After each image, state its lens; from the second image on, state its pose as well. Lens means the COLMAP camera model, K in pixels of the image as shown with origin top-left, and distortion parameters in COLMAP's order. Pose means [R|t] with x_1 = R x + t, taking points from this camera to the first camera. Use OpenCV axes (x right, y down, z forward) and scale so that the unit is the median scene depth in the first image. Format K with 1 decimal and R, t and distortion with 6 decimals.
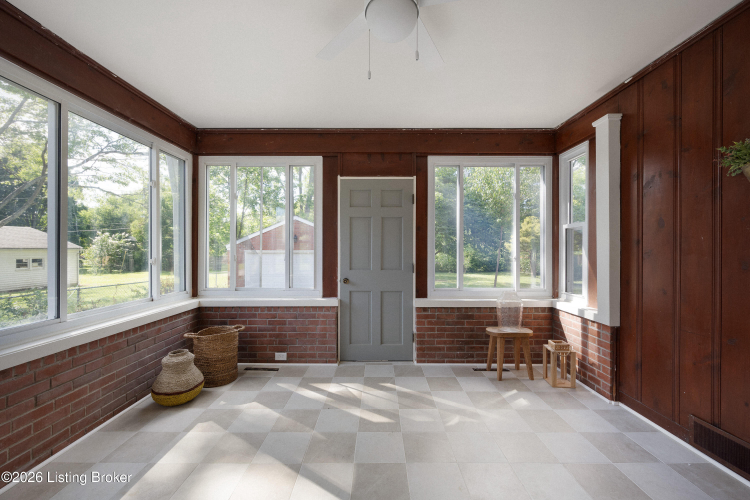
lens RADIAL K [[296.6, 0, 373.6], [0, 296.6, 253.7], [0, 0, 1]] dist [0.000474, -0.000086]
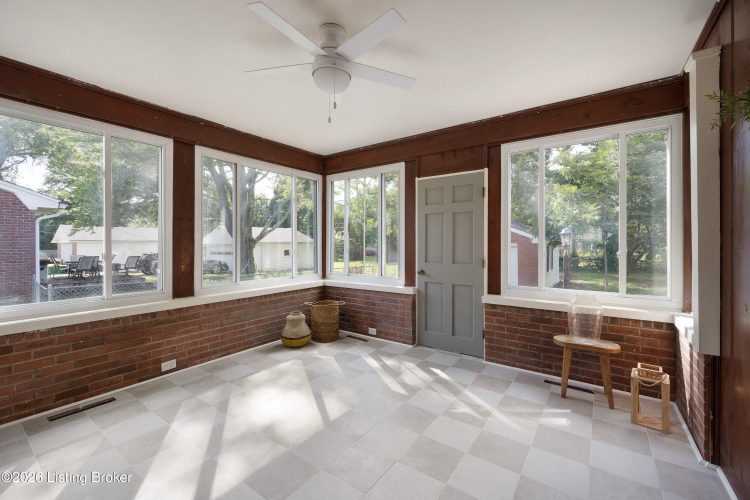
lens RADIAL K [[305.2, 0, 377.5], [0, 305.2, 247.5], [0, 0, 1]] dist [0.000006, -0.000060]
pose [[0.821142, 0.006148, -0.570691, 0.429401], [-0.005870, 0.999980, 0.002326, -0.002243], [0.570694, 0.001439, 0.821161, -0.021771]]
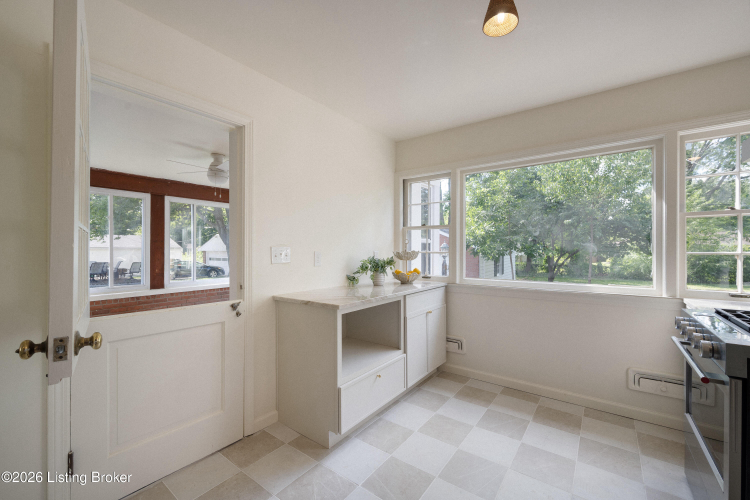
lens RADIAL K [[308.2, 0, 375.0], [0, 308.2, 250.0], [0, 0, 1]] dist [0.000519, 0.000027]
pose [[0.806689, 0.000638, -0.590976, 1.241292], [-0.005687, 0.999961, -0.006684, -0.035416], [0.590949, 0.008752, 0.806661, -0.204522]]
